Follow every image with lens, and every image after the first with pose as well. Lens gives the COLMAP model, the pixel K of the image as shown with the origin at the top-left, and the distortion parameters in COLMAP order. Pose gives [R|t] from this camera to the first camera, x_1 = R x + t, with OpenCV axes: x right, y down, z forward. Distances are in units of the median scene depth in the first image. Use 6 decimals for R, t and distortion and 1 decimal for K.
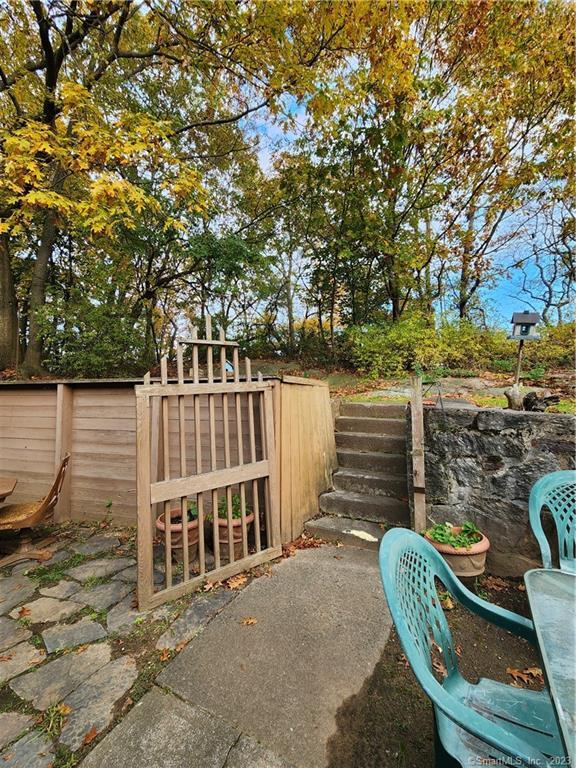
lens RADIAL K [[315.9, 0, 287.7], [0, 315.9, 380.7], [0, 0, 1]] dist [0.006351, -0.004443]
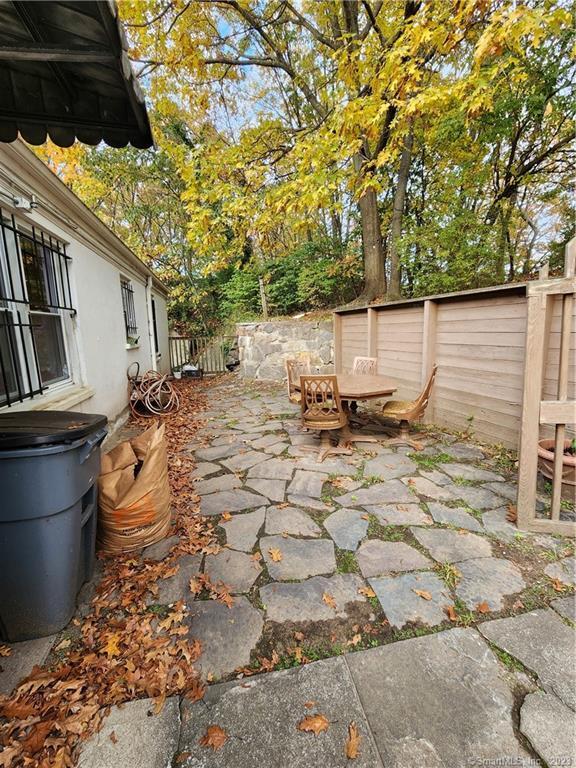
lens RADIAL K [[314.9, 0, 288.9], [0, 314.9, 382.8], [0, 0, 1]] dist [0.004722, -0.004193]
pose [[0.562983, 0.123145, -0.817242, -0.102065], [0.070617, 0.978053, 0.196024, 0.051942], [0.823446, -0.168069, 0.541932, -0.004628]]
